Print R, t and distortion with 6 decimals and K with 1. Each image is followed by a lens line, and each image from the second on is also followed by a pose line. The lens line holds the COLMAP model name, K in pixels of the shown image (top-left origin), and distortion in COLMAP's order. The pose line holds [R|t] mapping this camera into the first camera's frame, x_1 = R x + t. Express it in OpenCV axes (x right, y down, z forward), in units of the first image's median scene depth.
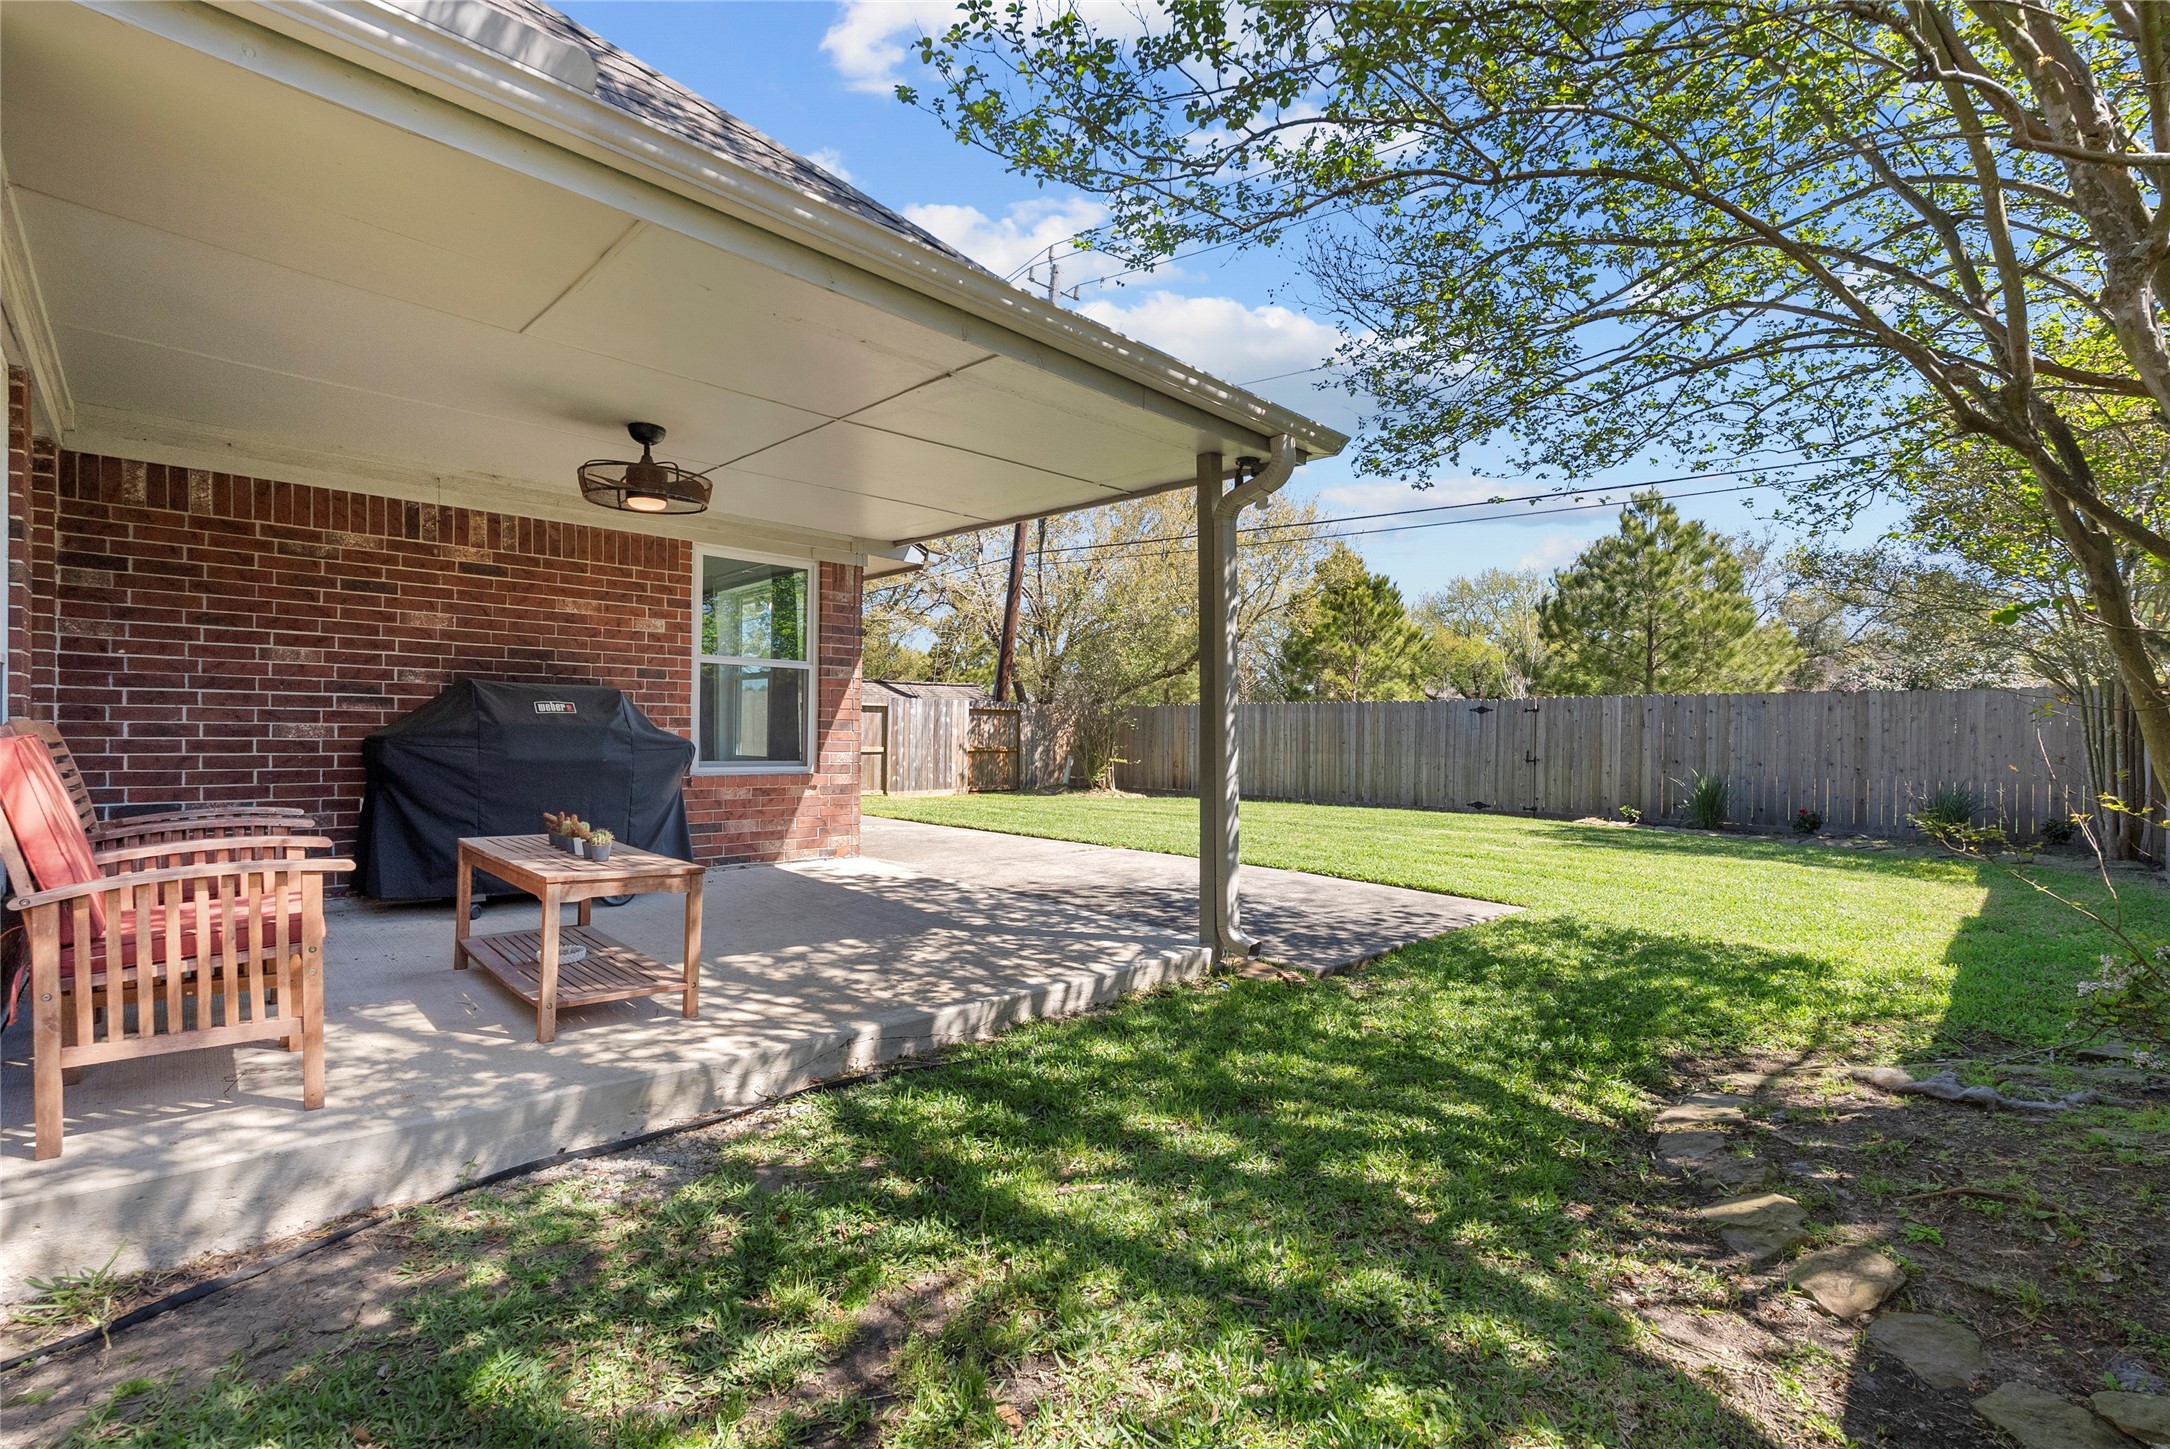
lens RADIAL K [[960.5, 0, 1085.0], [0, 960.5, 724.5], [0, 0, 1]] dist [-0.005010, -0.000070]
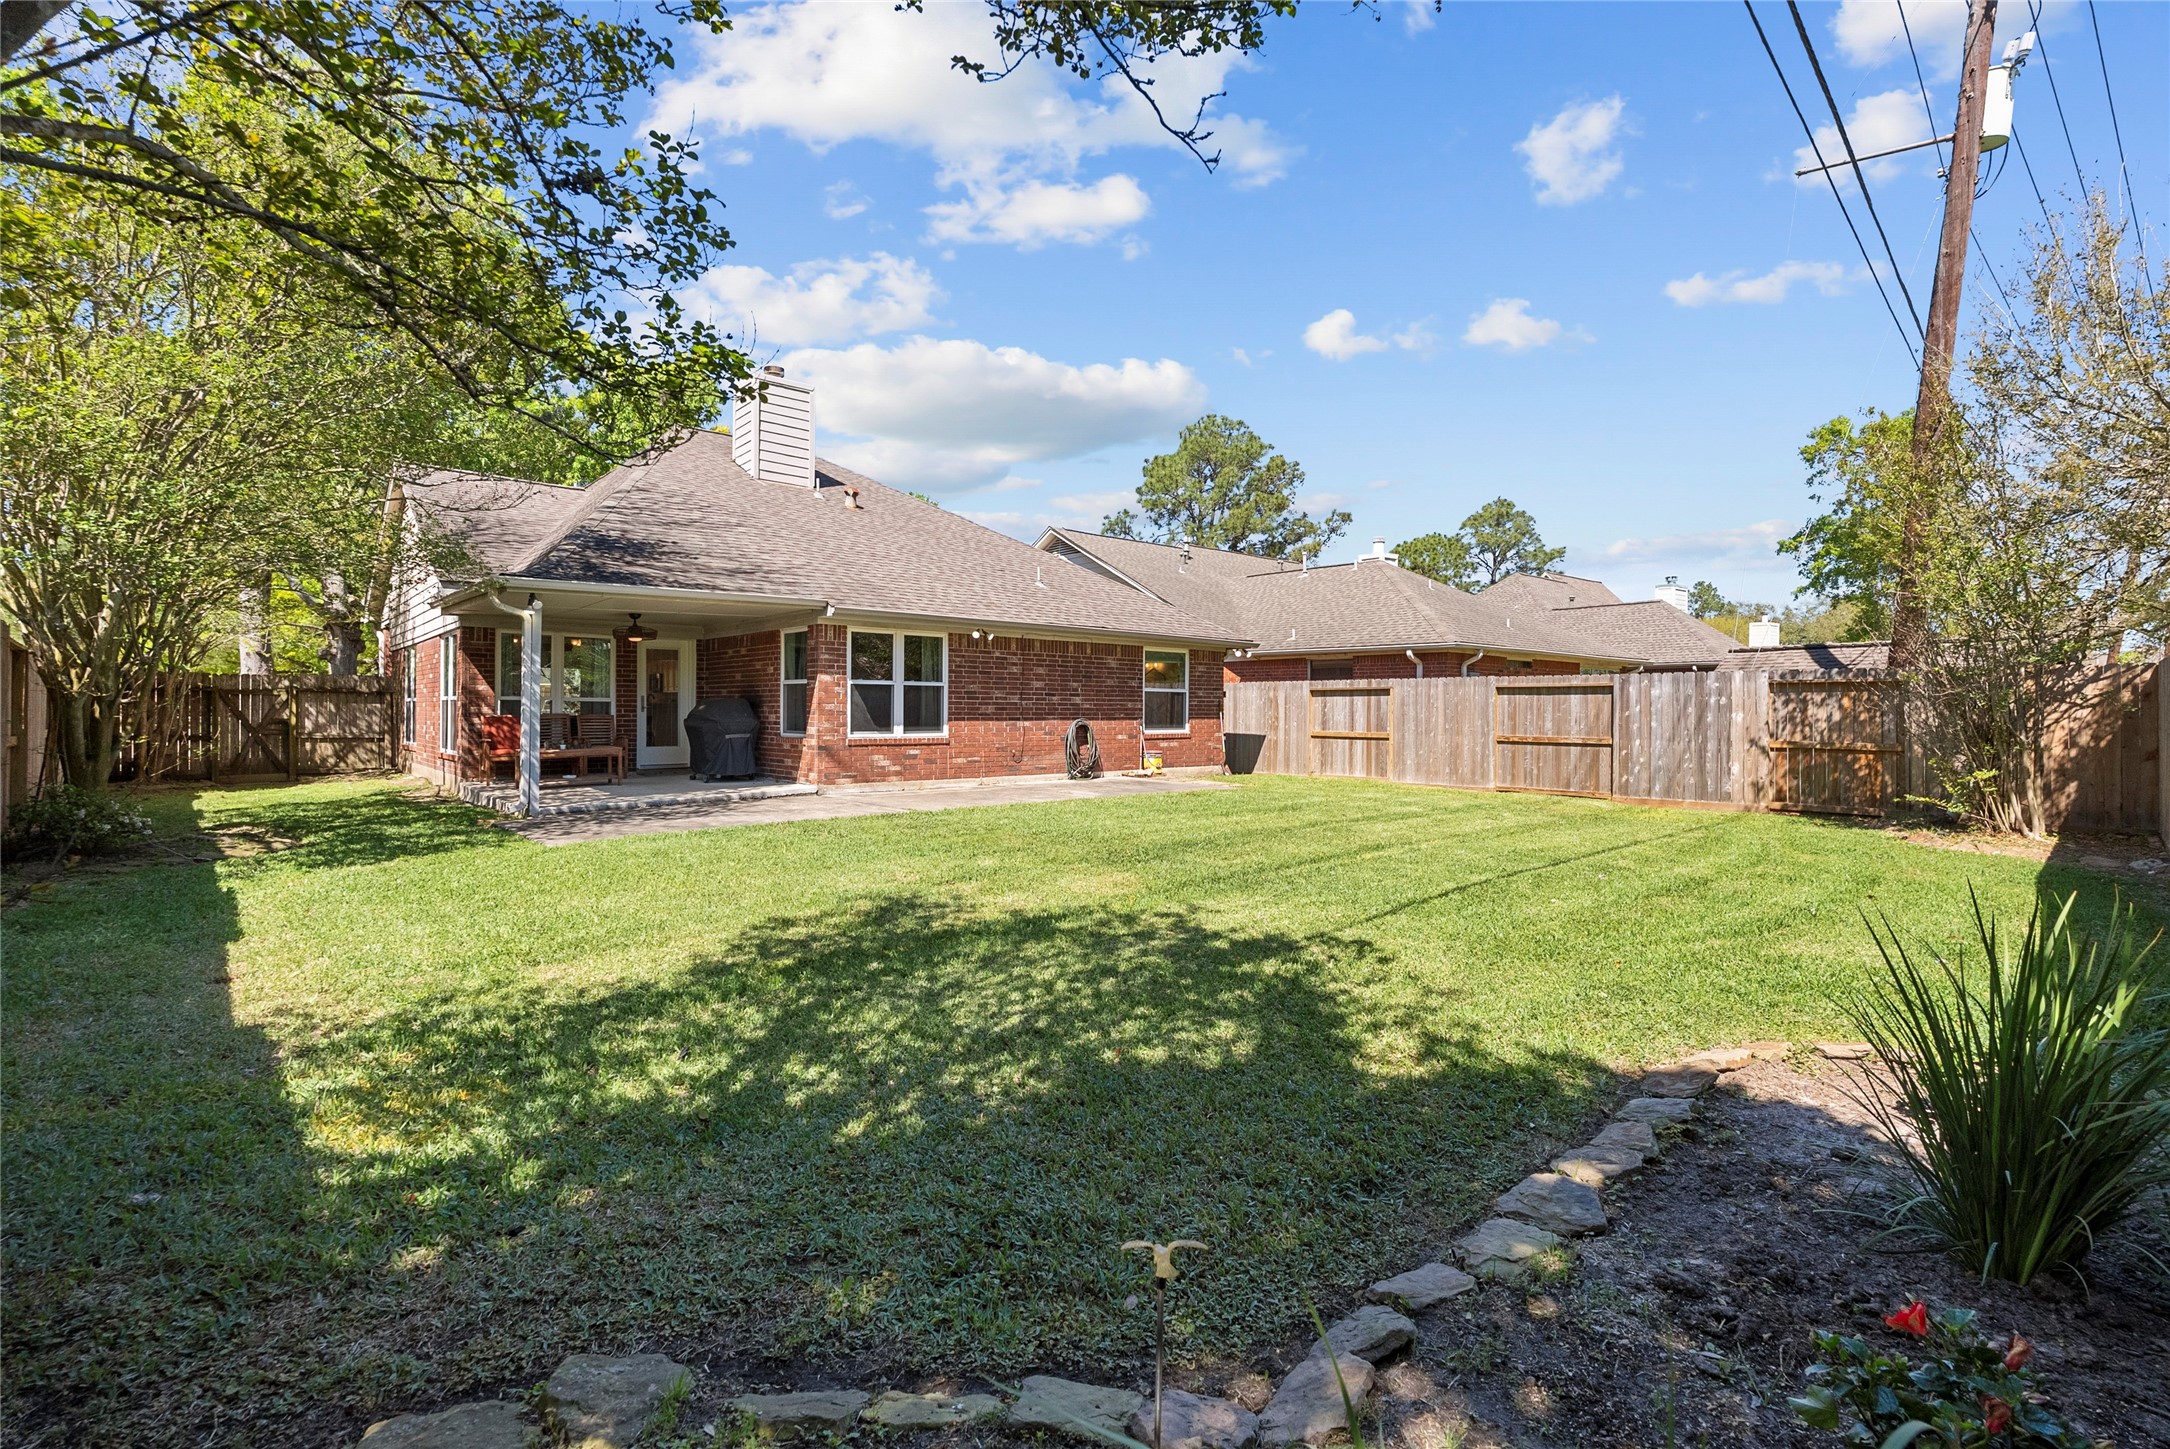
lens RADIAL K [[962.2, 0, 1085.7], [0, 962.2, 705.6], [0, 0, 1]] dist [-0.002086, -0.000374]
pose [[-0.036663, -0.016711, -0.999188, 2.367067], [0.005734, 0.999840, -0.016932, 0.032702], [0.999311, -0.006350, -0.036562, 2.405375]]
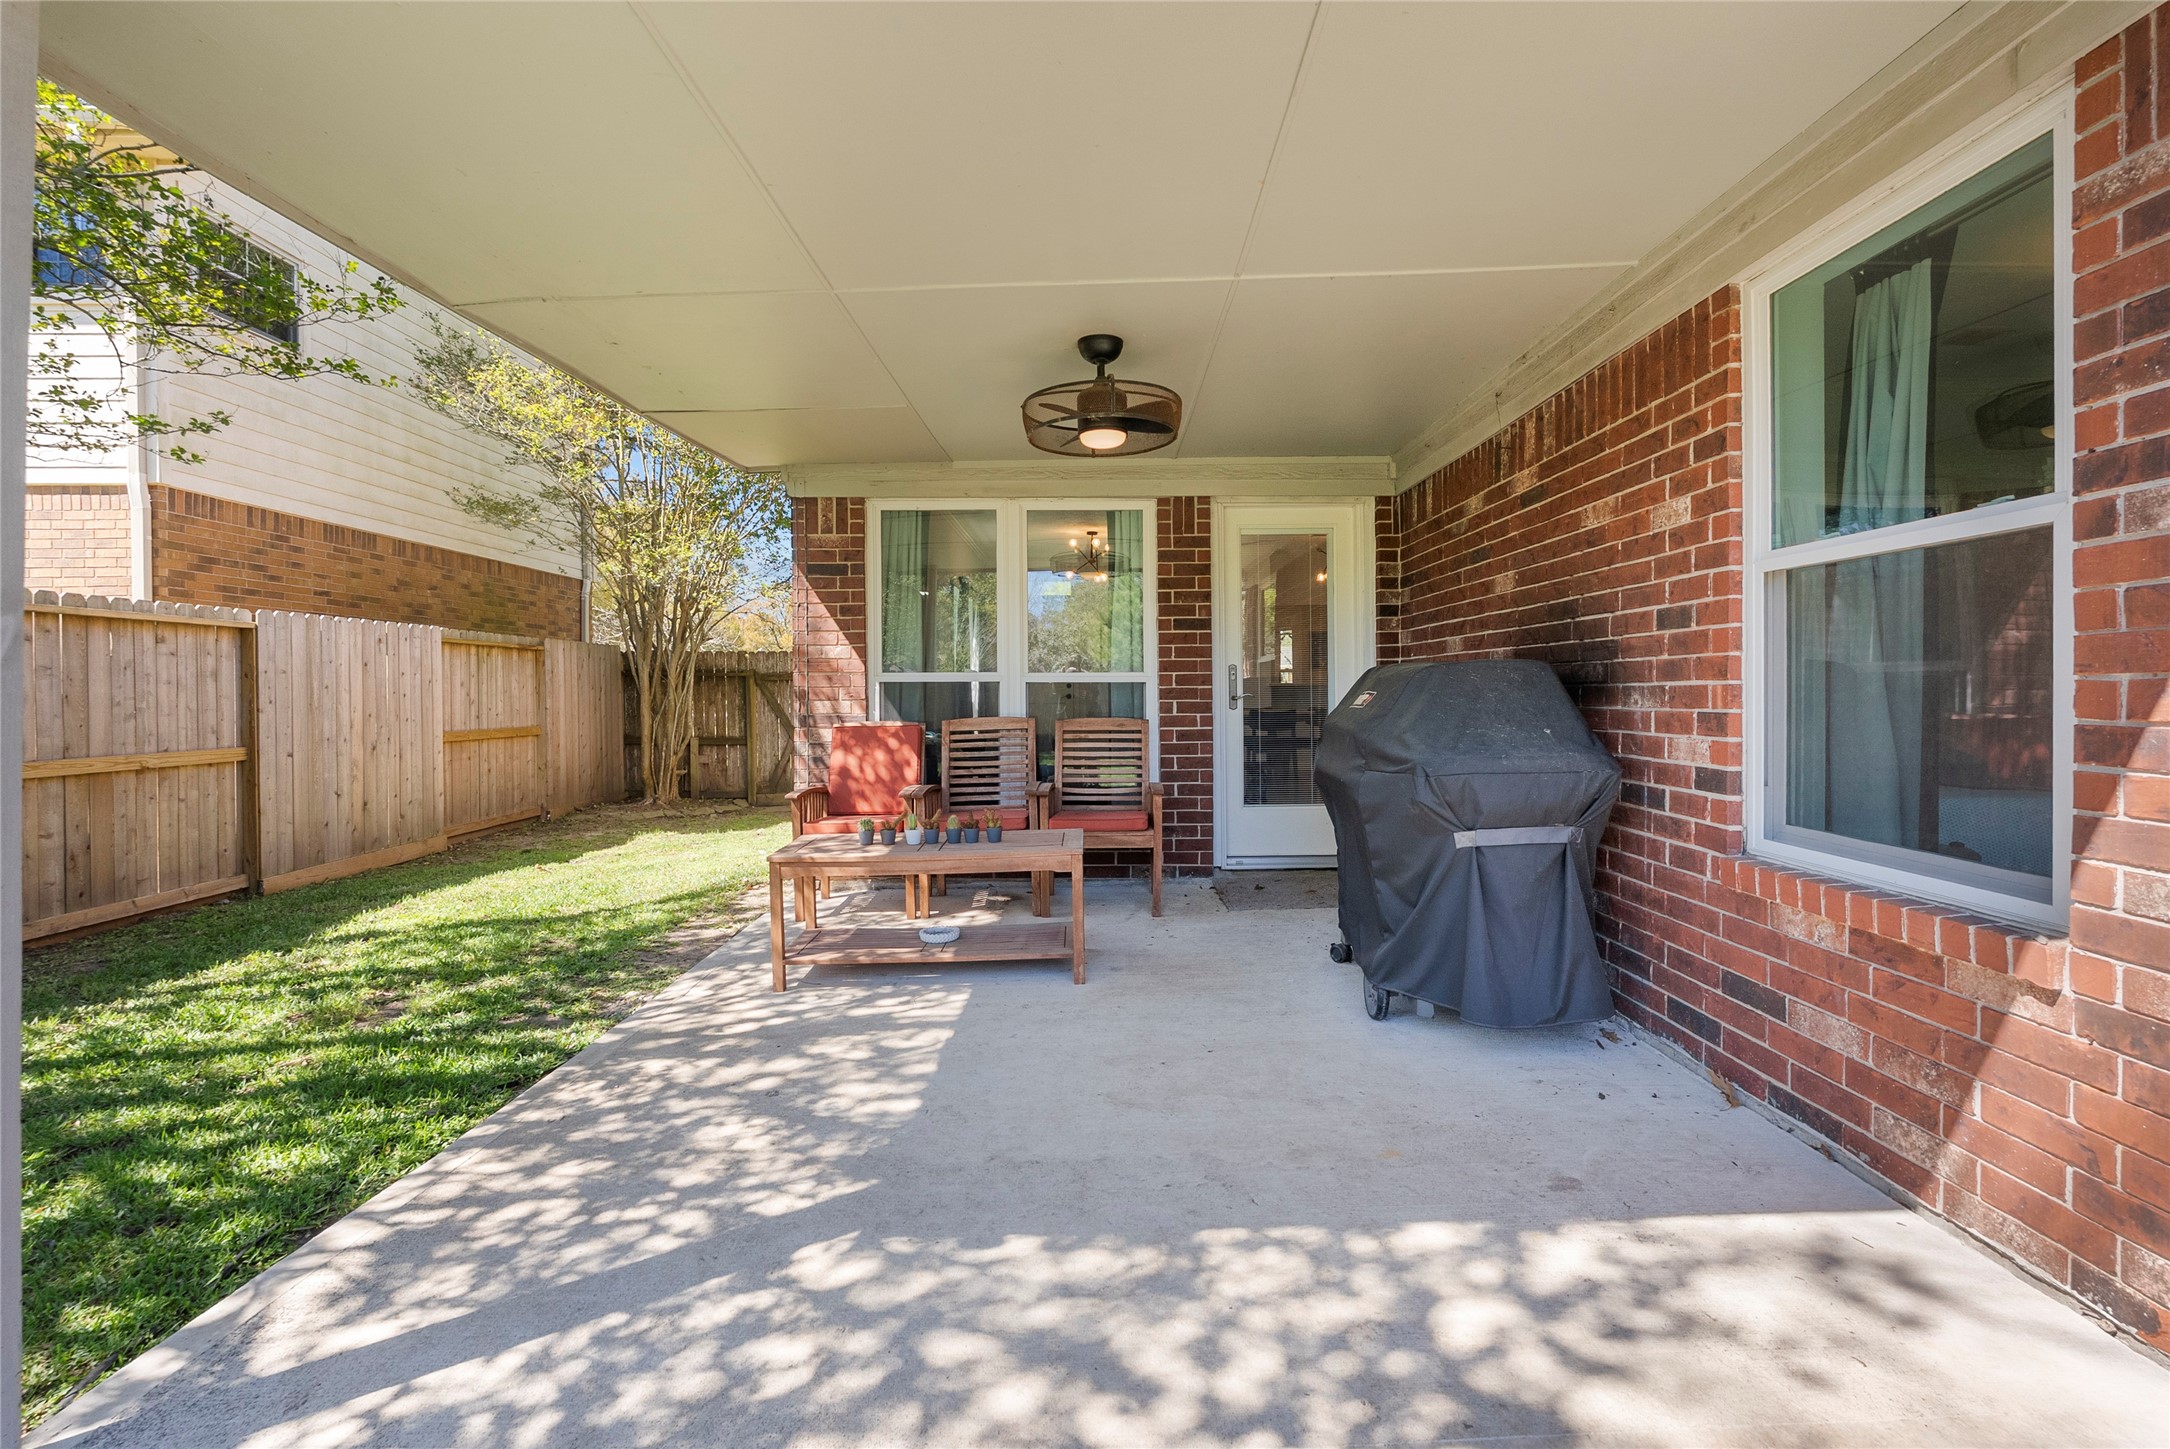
lens RADIAL K [[971.1, 0, 1104.8], [0, 971.1, 705.7], [0, 0, 1]] dist [-0.009370, 0.000085]
pose [[-0.687212, 0.005409, -0.726436, 0.099702], [0.007495, 0.999972, 0.000356, -0.017046], [0.726418, -0.005201, -0.687234, 1.472869]]
